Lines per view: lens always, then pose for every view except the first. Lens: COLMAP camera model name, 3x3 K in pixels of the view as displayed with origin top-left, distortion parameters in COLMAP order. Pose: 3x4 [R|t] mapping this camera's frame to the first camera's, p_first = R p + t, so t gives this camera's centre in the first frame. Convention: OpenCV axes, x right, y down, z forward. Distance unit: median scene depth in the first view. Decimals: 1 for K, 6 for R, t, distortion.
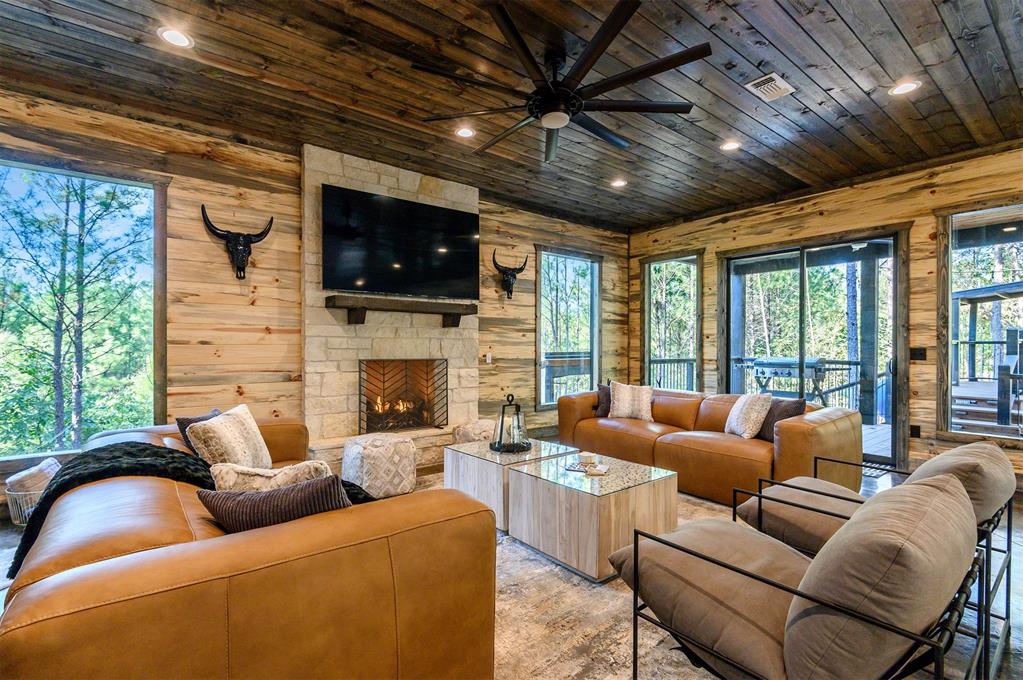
lens RADIAL K [[464.8, 0, 506.0], [0, 464.8, 344.3], [0, 0, 1]] dist [0.016280, -0.012545]
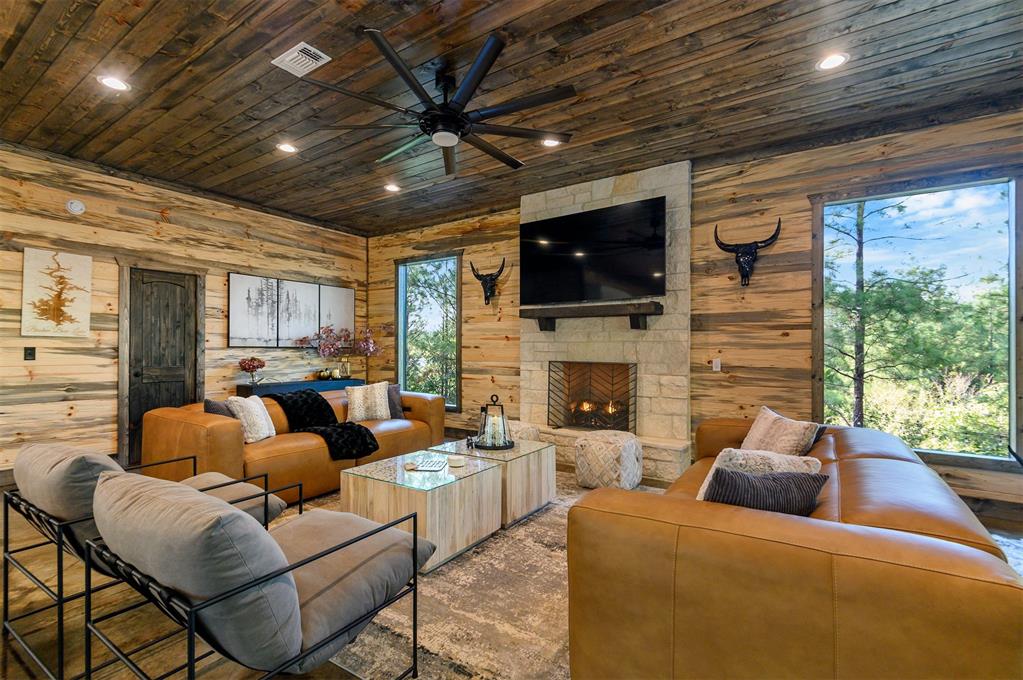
lens RADIAL K [[464.8, 0, 506.0], [0, 464.8, 344.3], [0, 0, 1]] dist [0.016280, -0.012545]
pose [[0.306848, -0.011565, -0.951688, 0.695085], [-0.000129, 0.999926, -0.012193, 0.004674], [0.951759, 0.003864, 0.306823, 0.479560]]
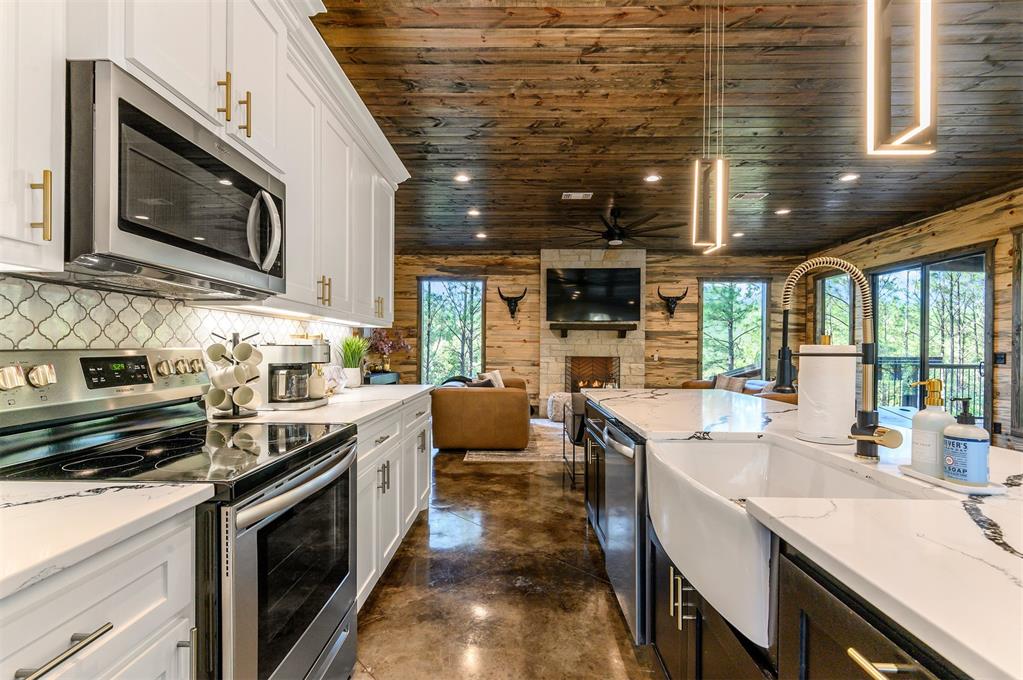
lens RADIAL K [[464.8, 0, 506.0], [0, 464.8, 344.3], [0, 0, 1]] dist [0.016280, -0.012545]
pose [[0.771656, -0.001188, -0.636039, 0.636035], [-0.005433, 0.999949, -0.008459, 0.002105], [0.636017, 0.009983, 0.771611, -0.563121]]
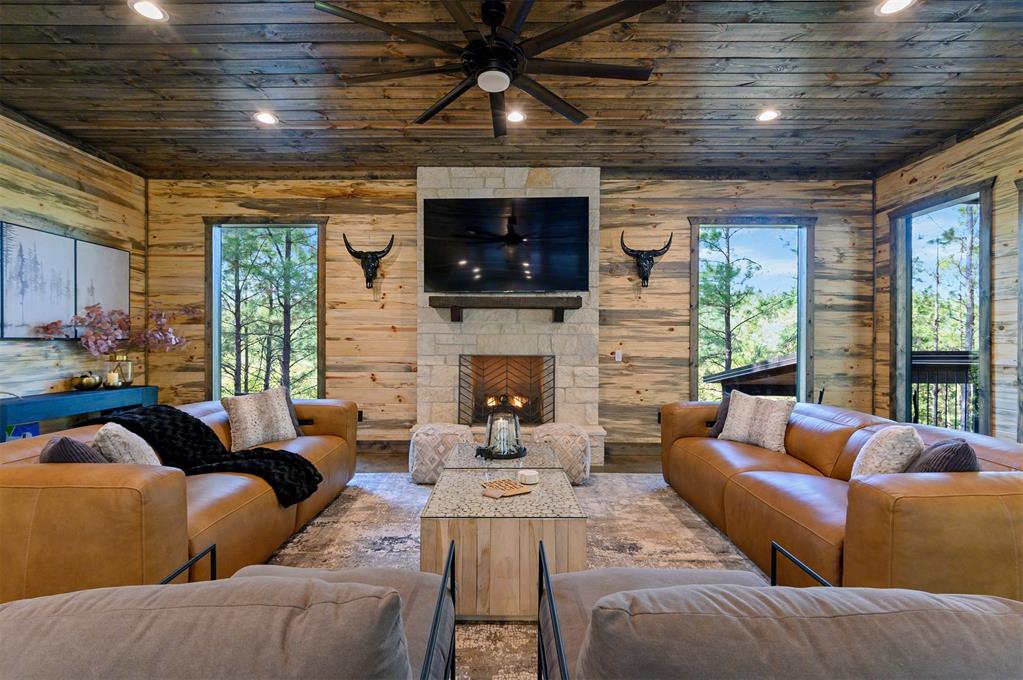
lens RADIAL K [[464.8, 0, 506.0], [0, 464.8, 344.3], [0, 0, 1]] dist [0.016280, -0.012545]
pose [[0.784974, 0.003353, -0.619519, 0.394479], [0.000233, 0.999984, 0.005708, 0.002654], [0.619528, -0.004625, 0.784961, 0.196648]]
